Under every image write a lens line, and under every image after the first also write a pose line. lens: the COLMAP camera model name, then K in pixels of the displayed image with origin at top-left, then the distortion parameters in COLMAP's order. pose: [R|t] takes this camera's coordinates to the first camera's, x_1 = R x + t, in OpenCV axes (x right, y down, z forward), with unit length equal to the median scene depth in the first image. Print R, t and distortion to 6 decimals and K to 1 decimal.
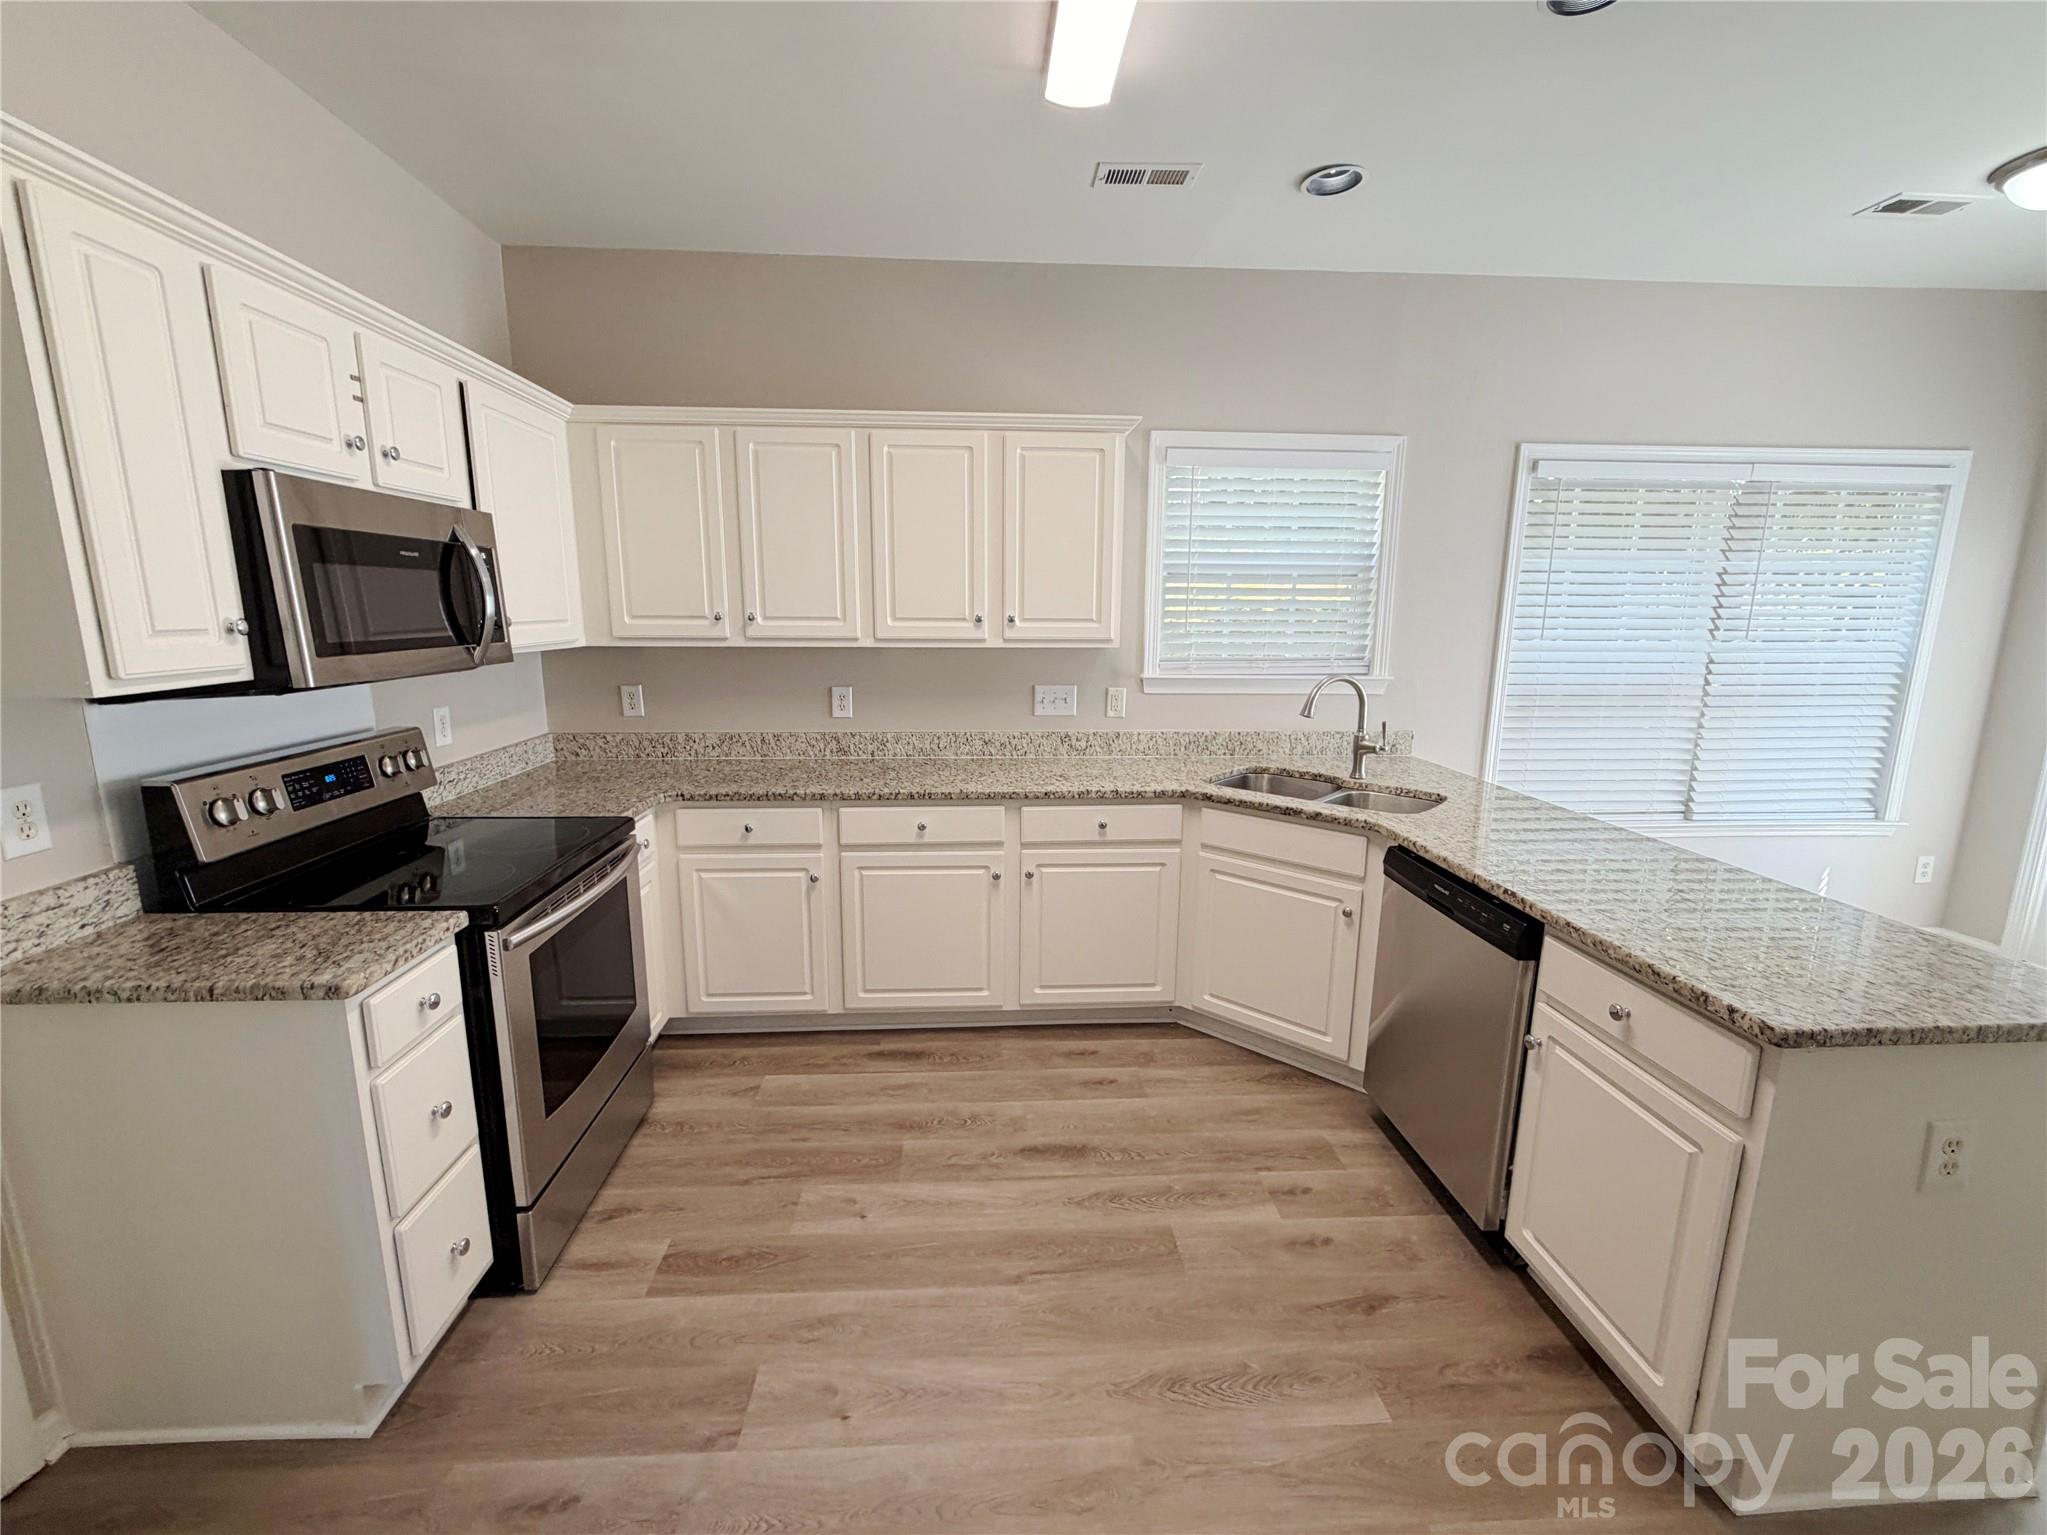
lens RADIAL K [[843.3, 0, 1018.0], [0, 843.3, 764.2], [0, 0, 1]] dist [0.004921, -0.000507]
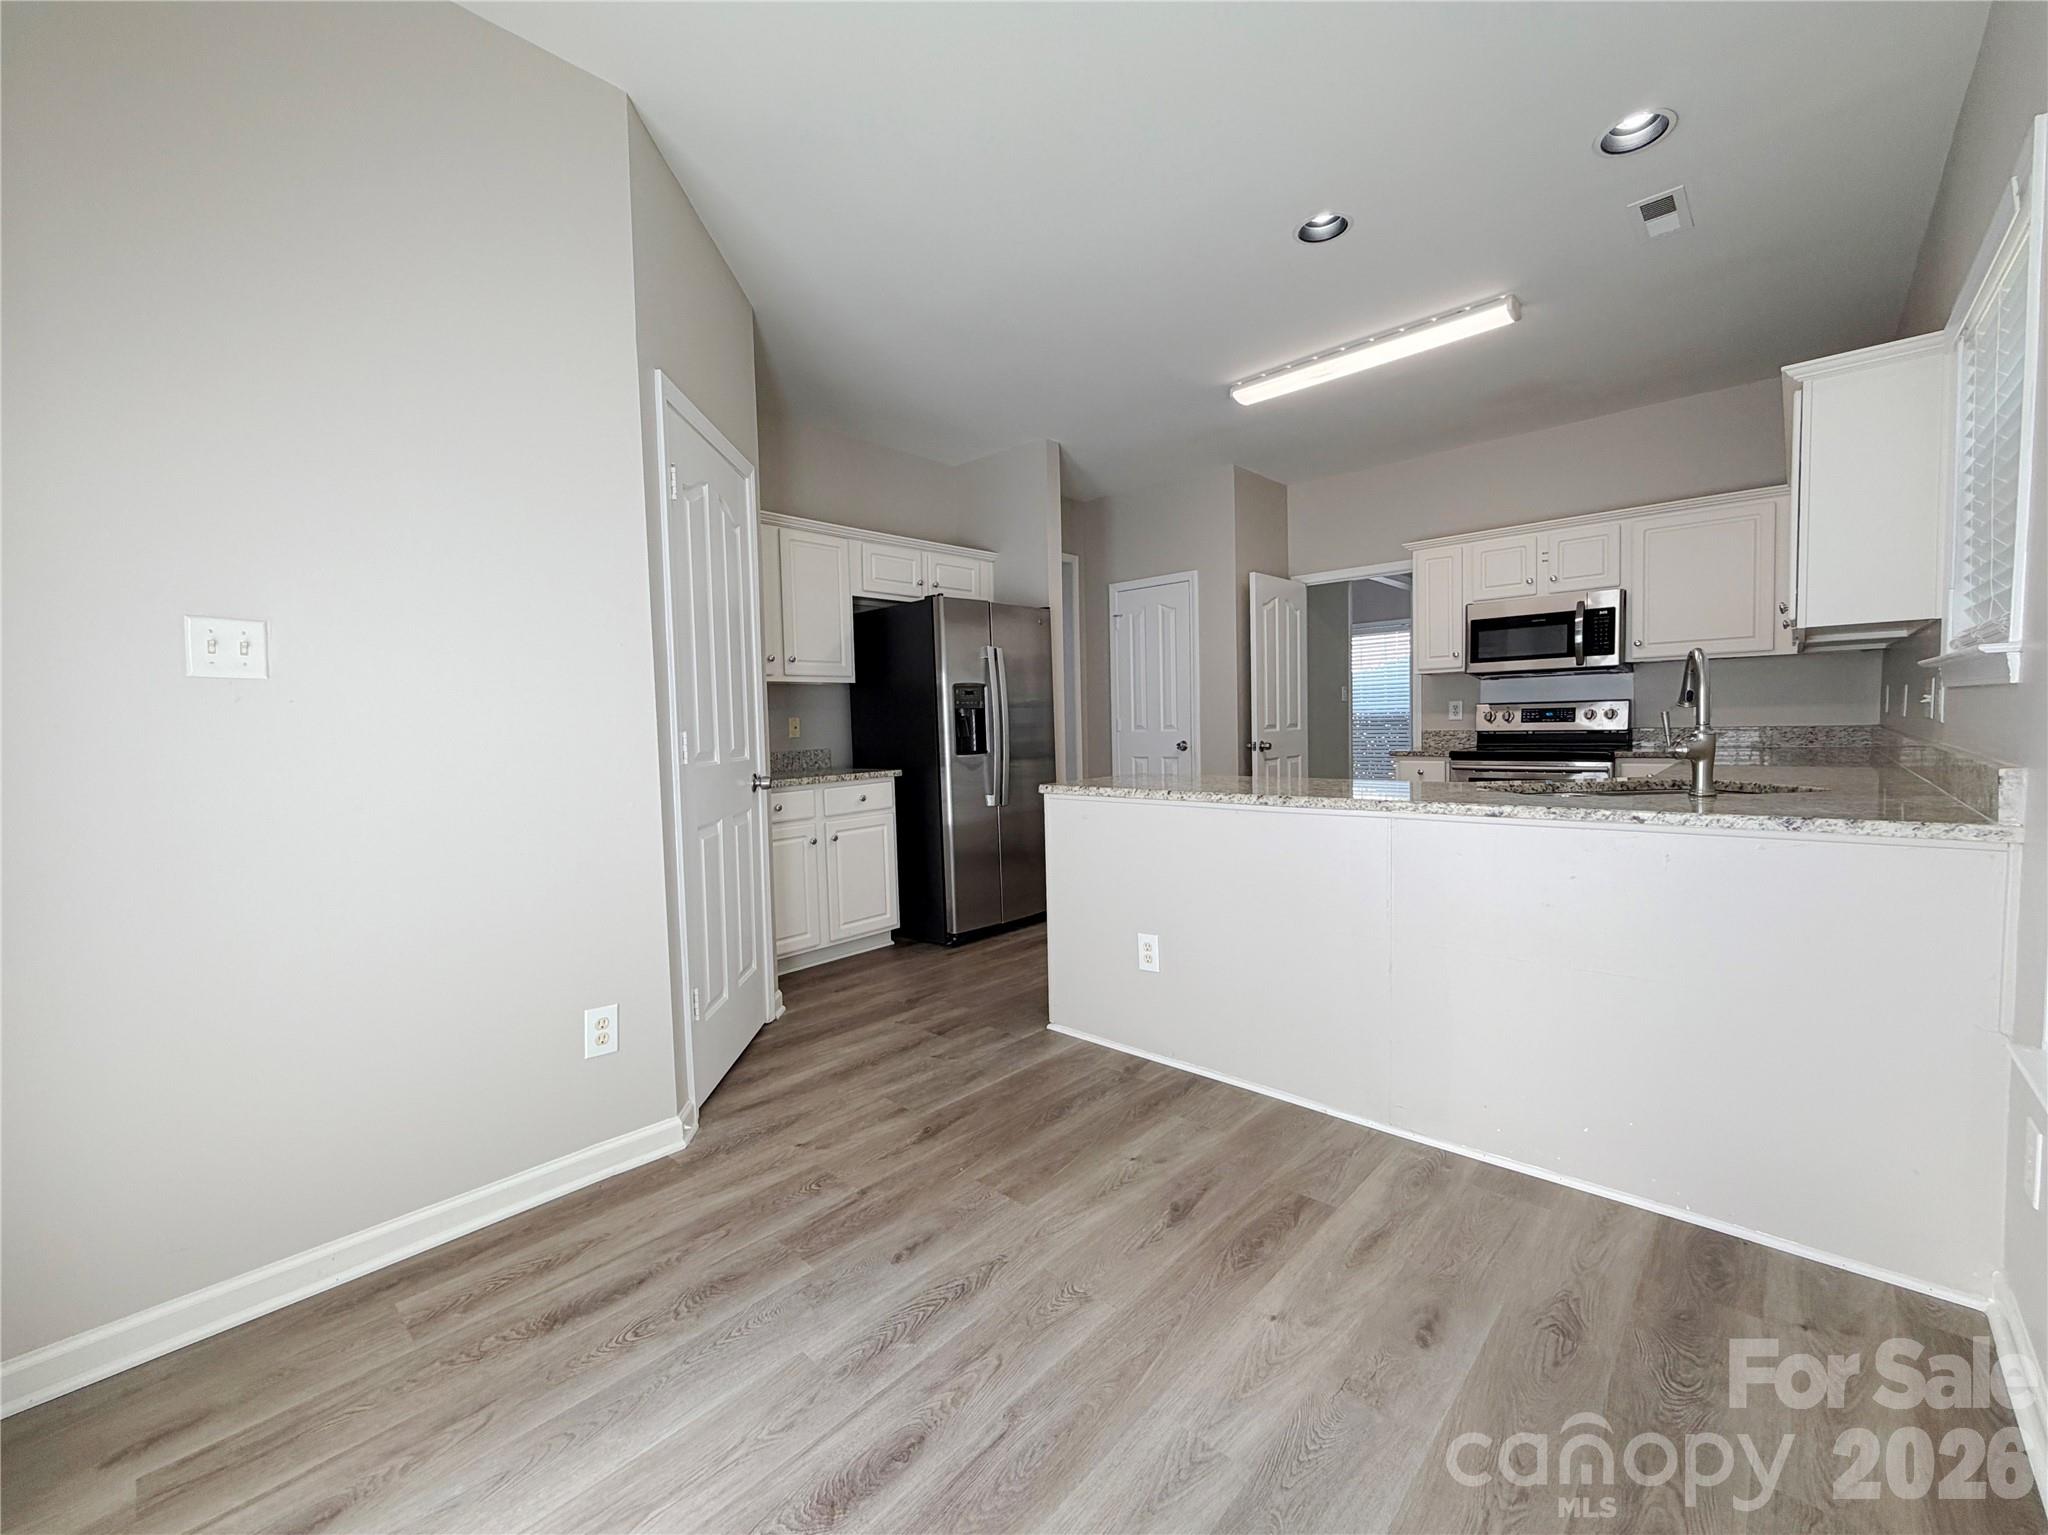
lens RADIAL K [[843.7, 0, 1020.3], [0, 843.7, 769.0], [0, 0, 1]] dist [0.004921, -0.000507]
pose [[-0.707662, 0.048948, -0.704853, 2.464483], [-0.109988, 0.977804, 0.178329, -0.116949], [0.697937, 0.203722, -0.686572, 2.026580]]
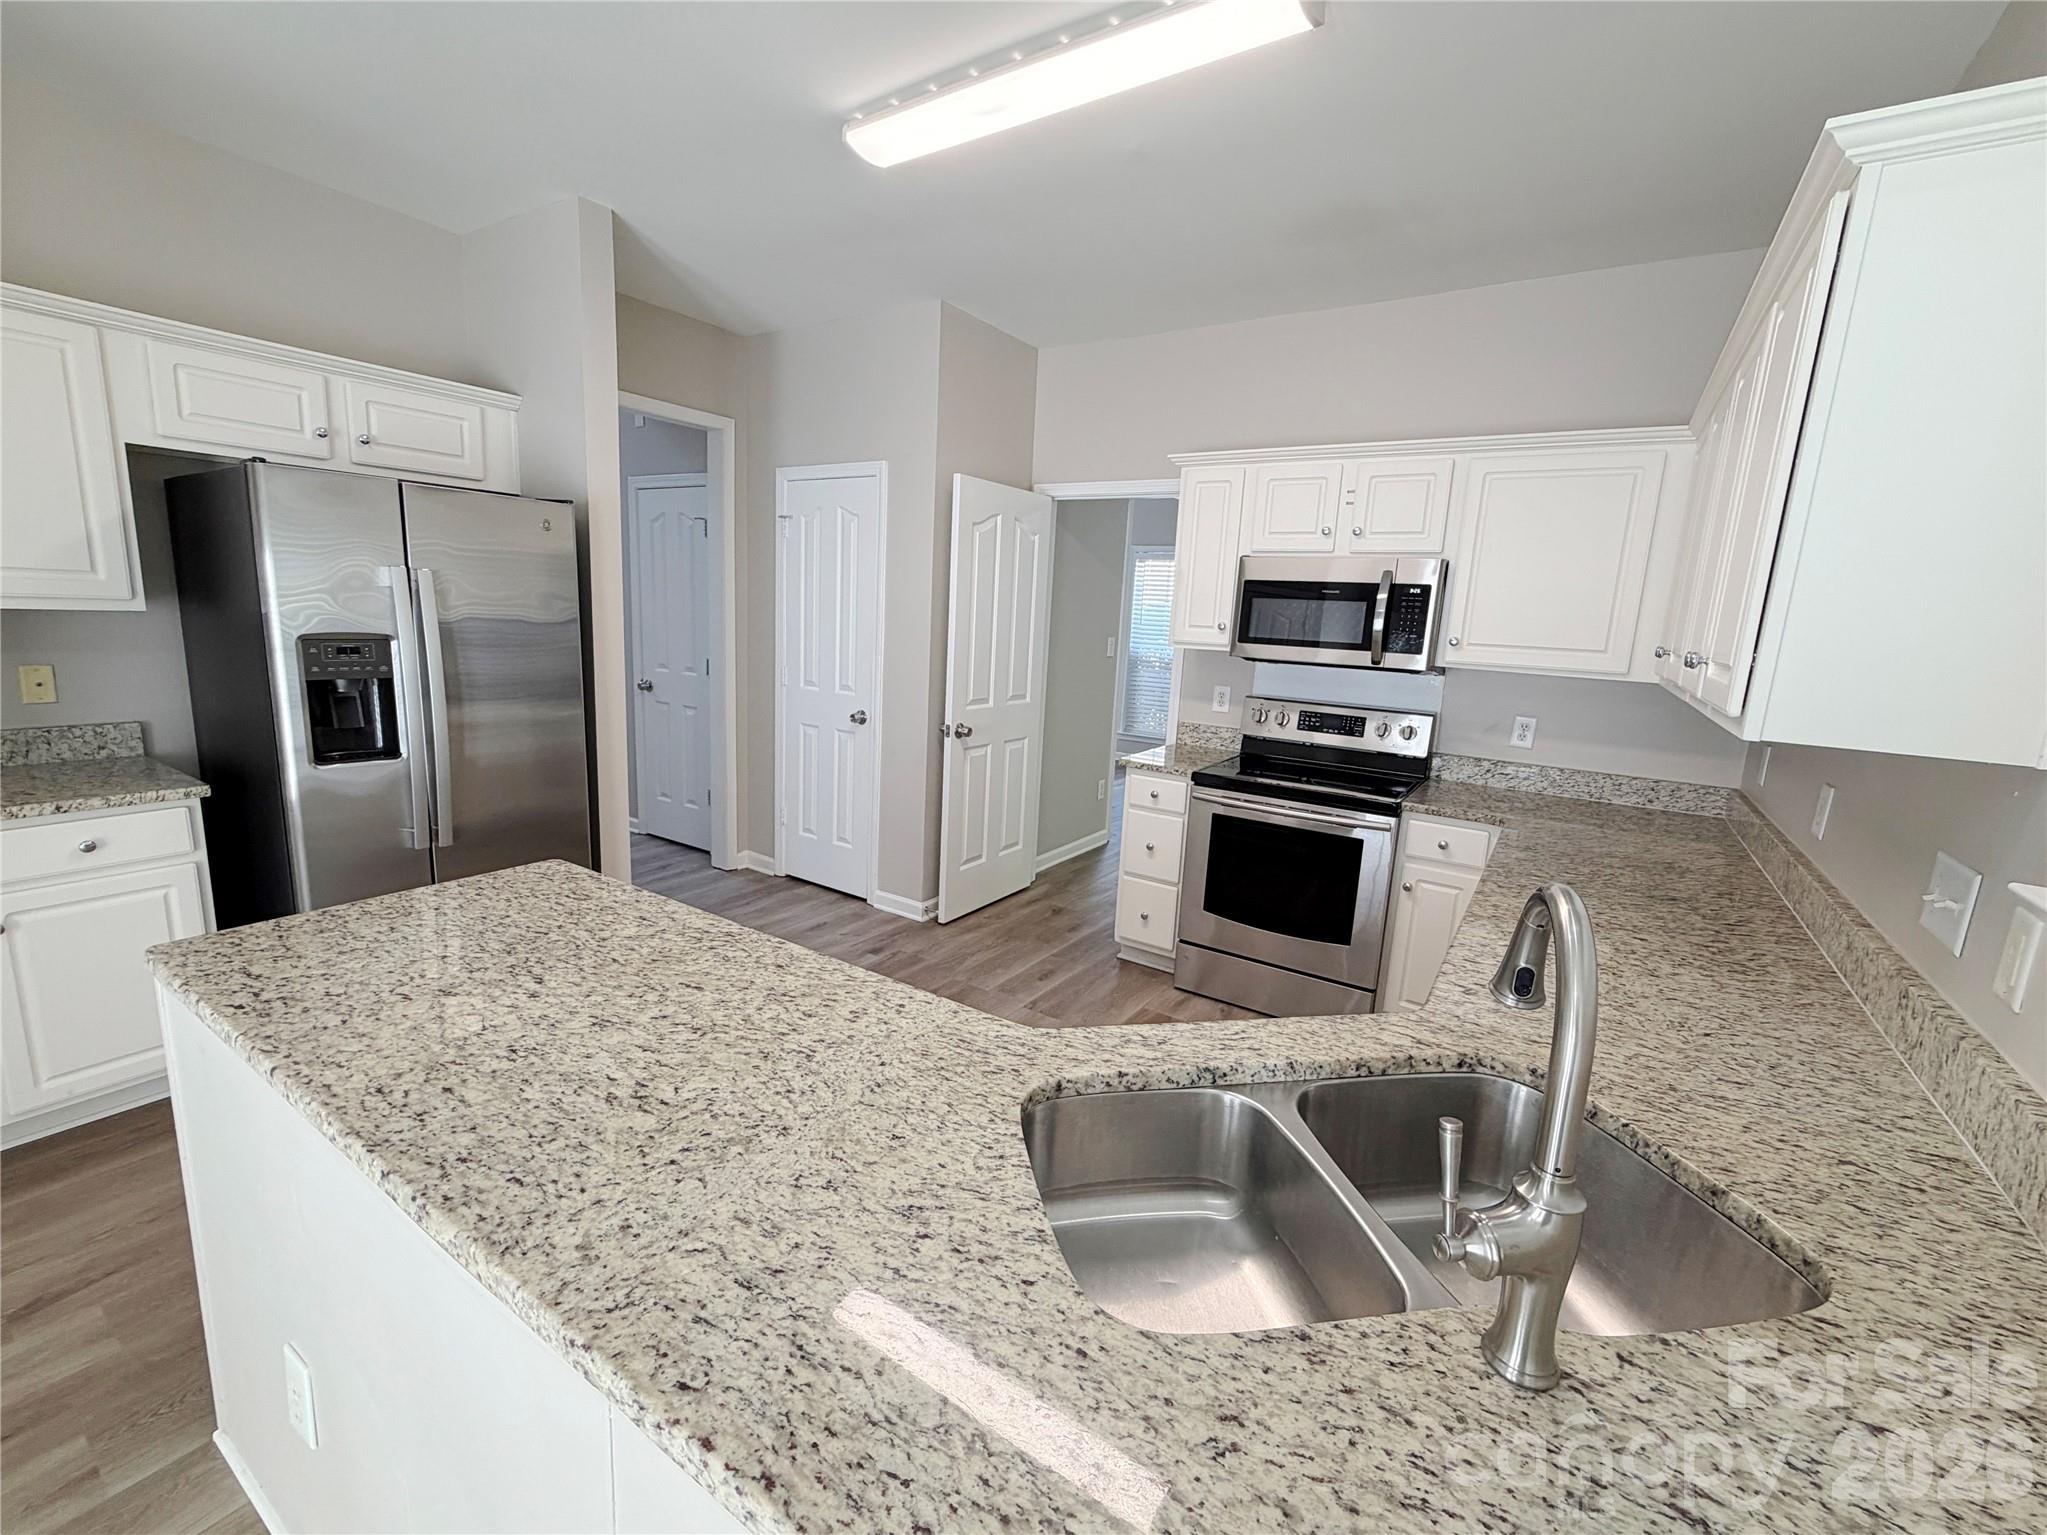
lens RADIAL K [[843.3, 0, 1027.3], [0, 843.3, 766.3], [0, 0, 1]] dist [0.004921, -0.000507]
pose [[-0.585689, 0.114217, -0.802448, 1.199652], [-0.202944, 0.937822, 0.281609, -0.322852], [0.784718, 0.327787, -0.526093, 1.793852]]
